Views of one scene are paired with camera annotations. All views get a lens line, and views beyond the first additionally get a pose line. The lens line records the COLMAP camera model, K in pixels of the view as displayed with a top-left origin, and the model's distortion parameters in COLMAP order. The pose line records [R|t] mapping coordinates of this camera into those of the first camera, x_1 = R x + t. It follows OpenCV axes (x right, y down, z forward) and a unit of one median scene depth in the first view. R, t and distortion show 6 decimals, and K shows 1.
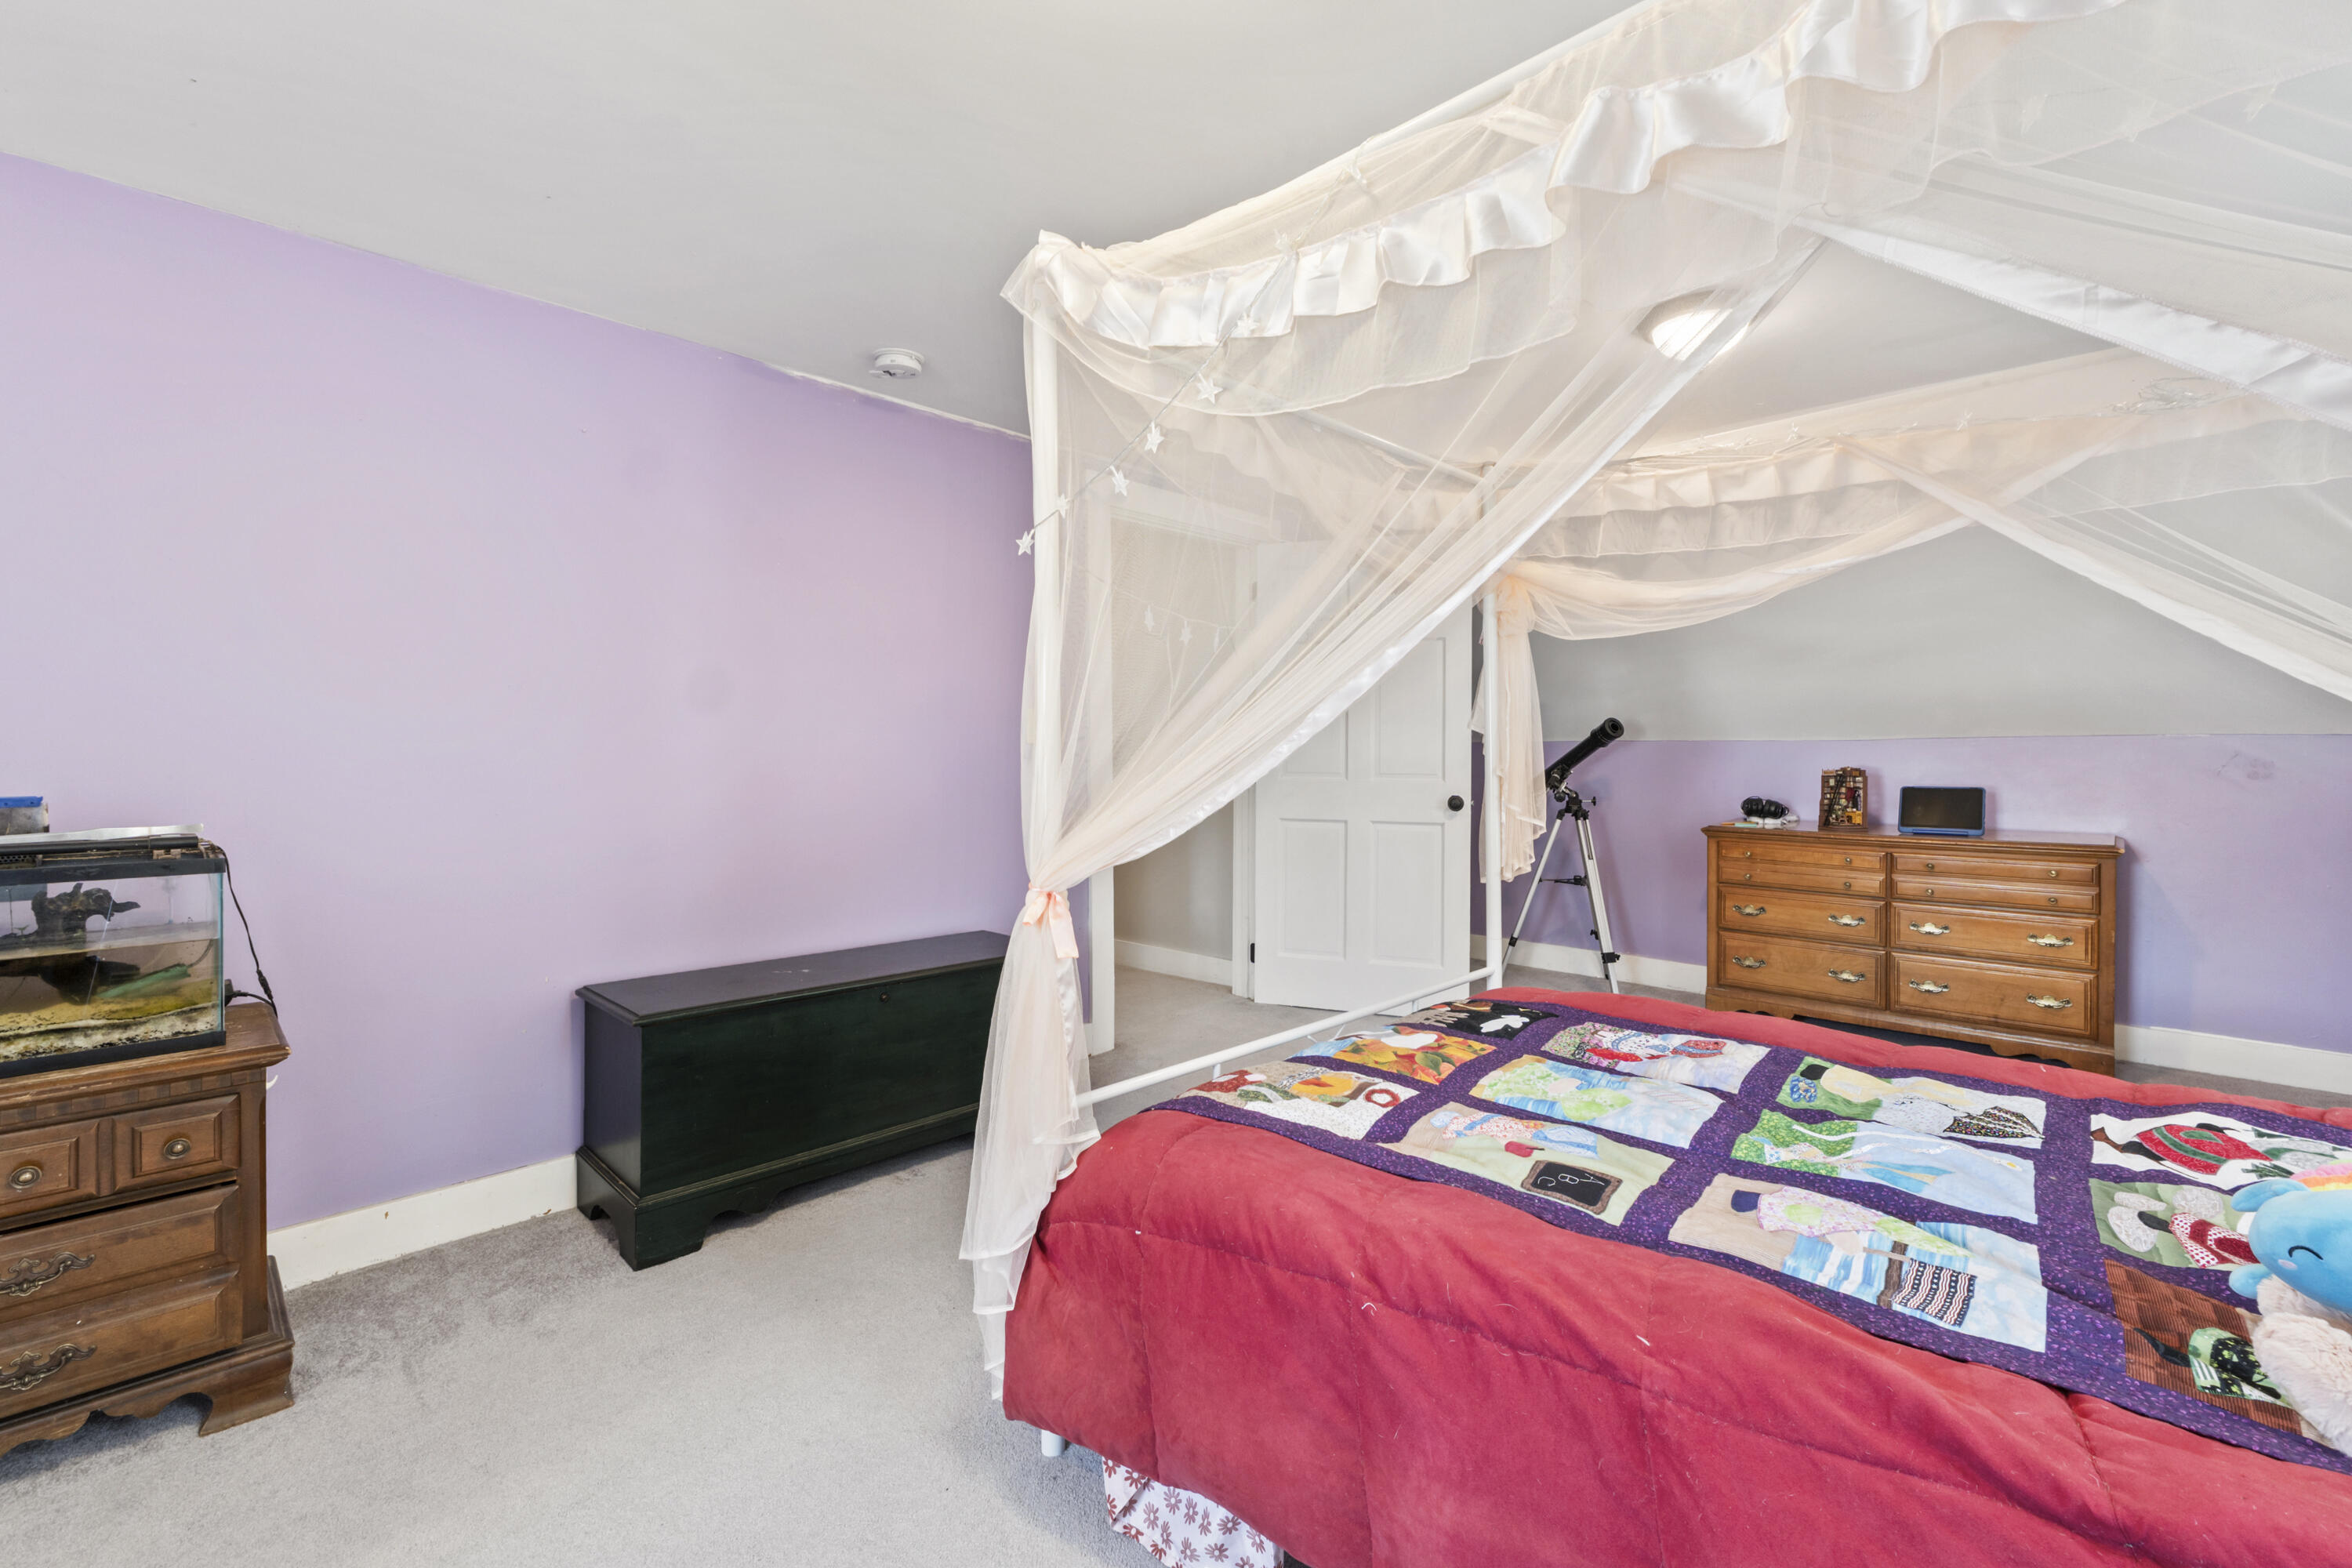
lens RADIAL K [[1000.6, 0, 1167.7], [0, 1000.6, 768.7], [0, 0, 1]] dist [-0.014575, 0.000147]
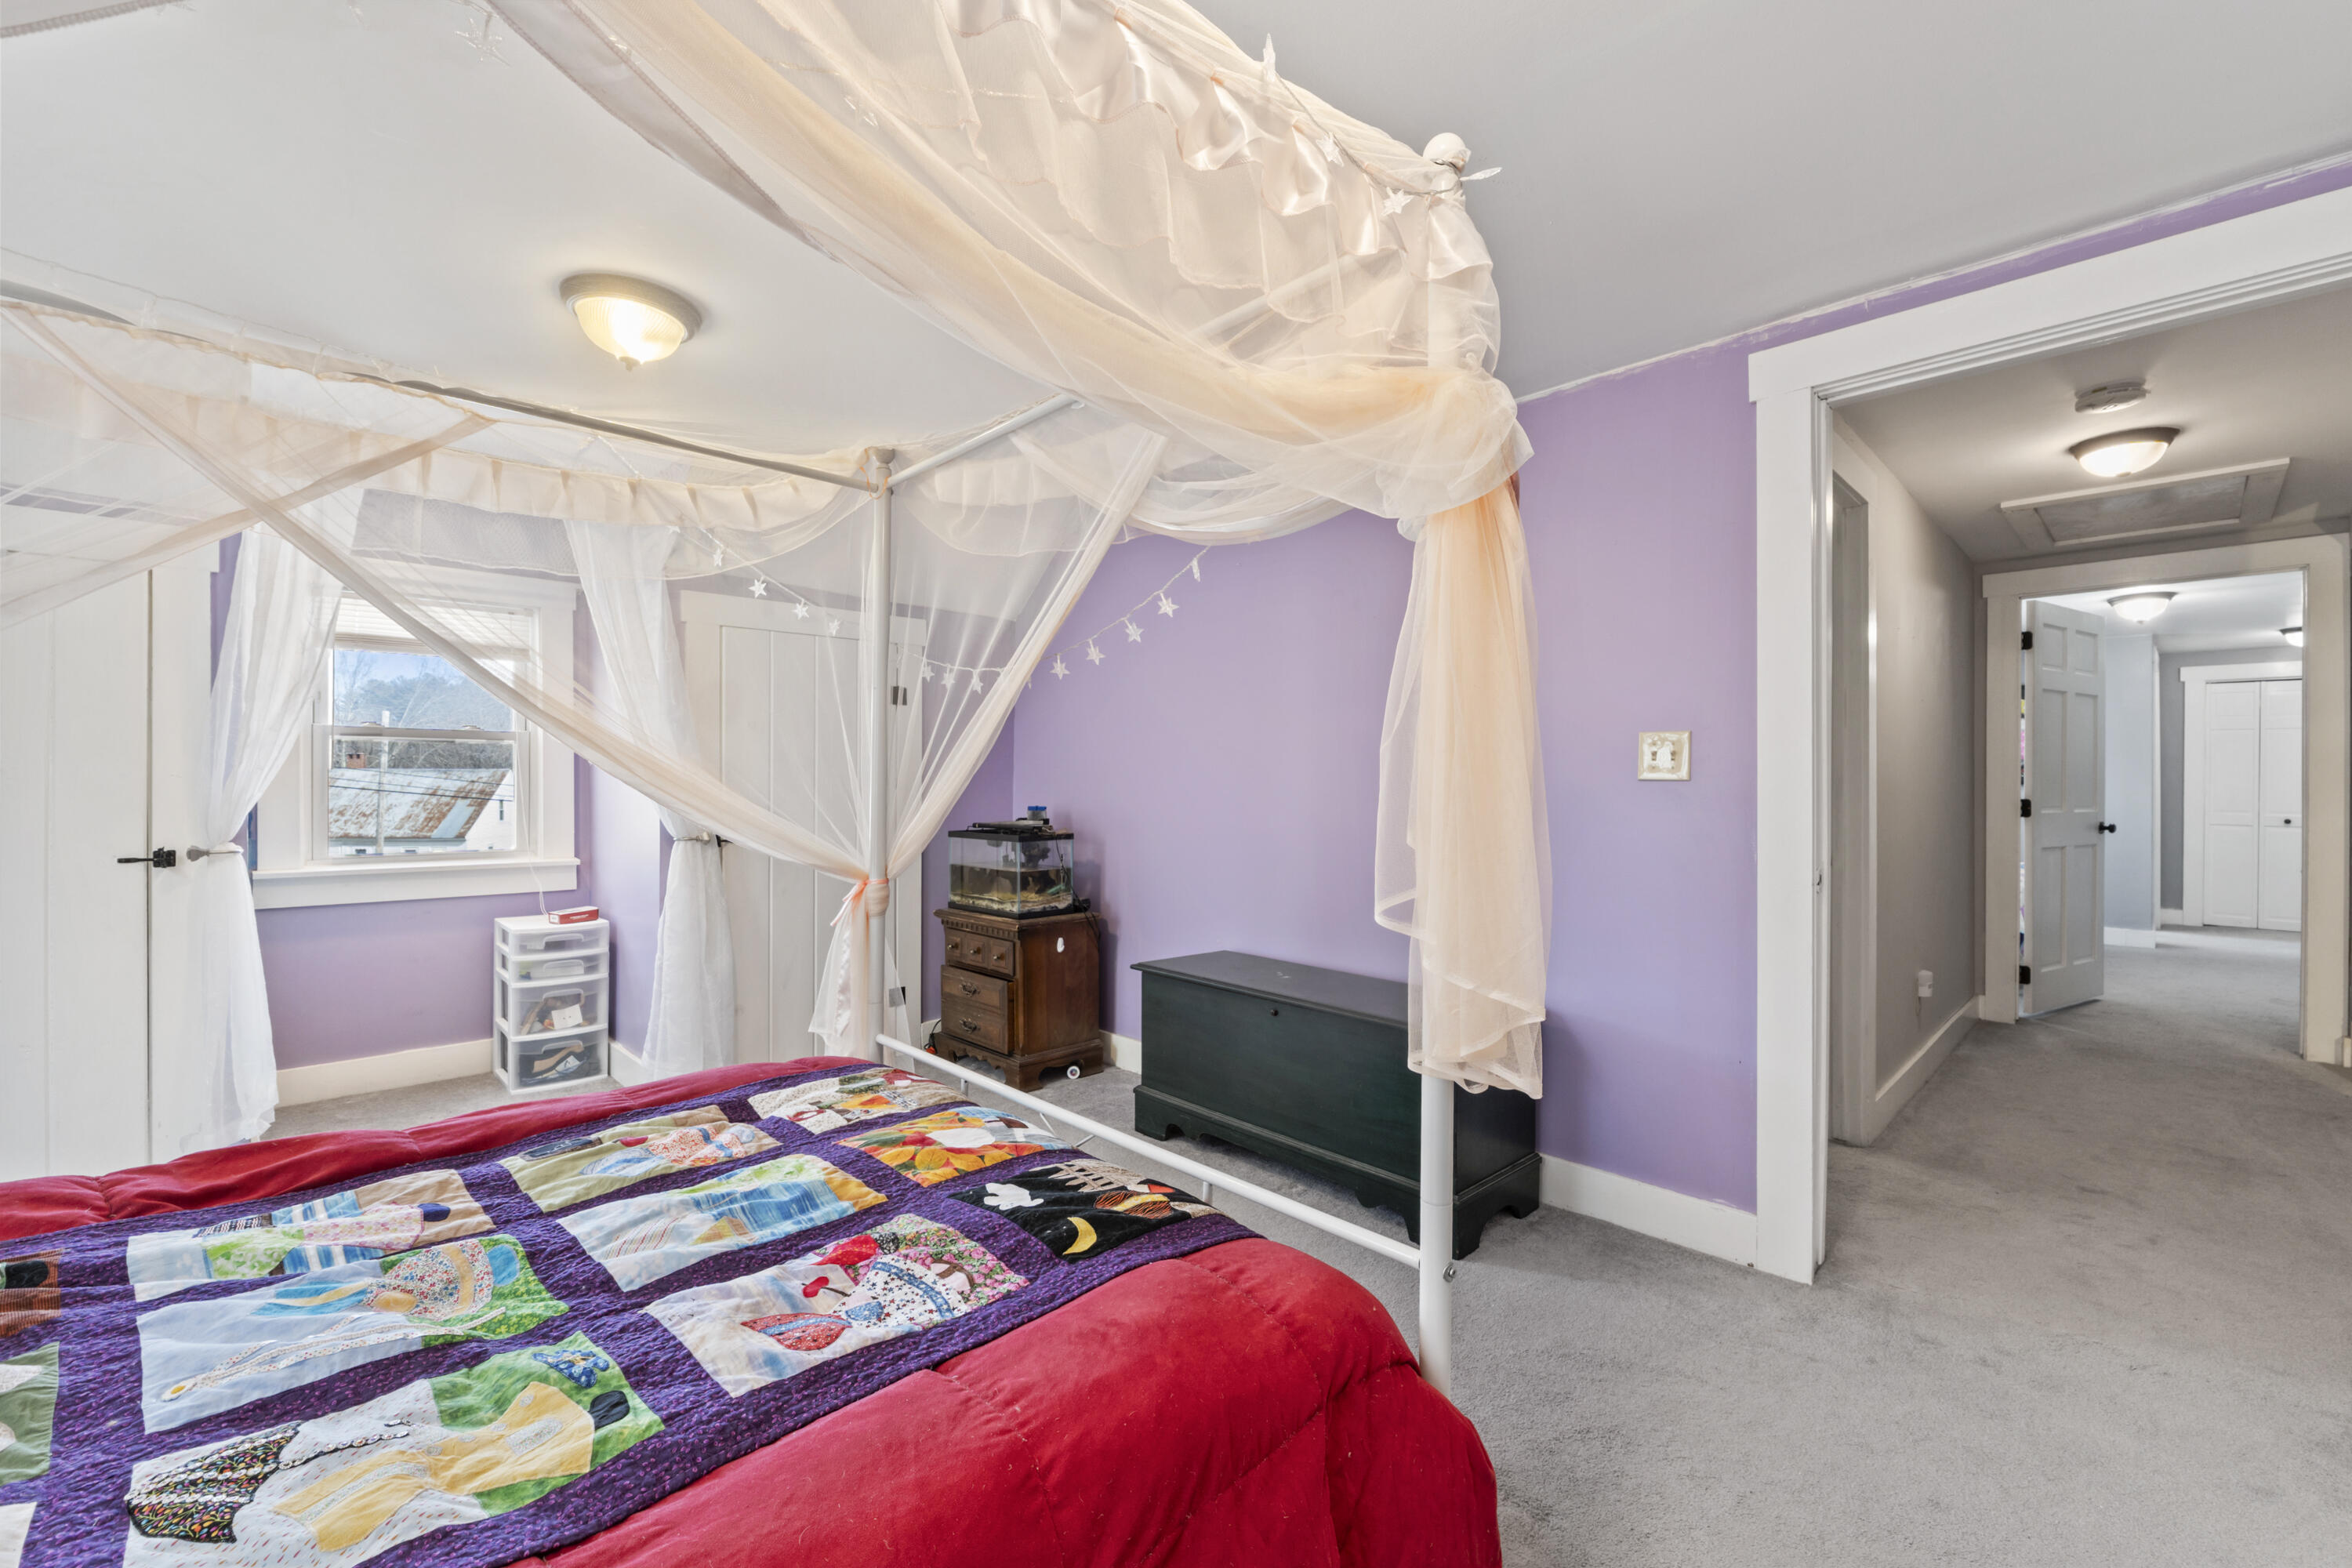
lens RADIAL K [[1000.6, 0, 1175.2], [0, 1000.6, 785.7], [0, 0, 1]] dist [-0.014575, 0.000147]
pose [[-0.032012, 0.002542, -0.999484, 1.227026], [-0.020006, 0.999795, 0.003184, -0.033846], [0.999287, 0.020098, -0.031955, 1.372244]]
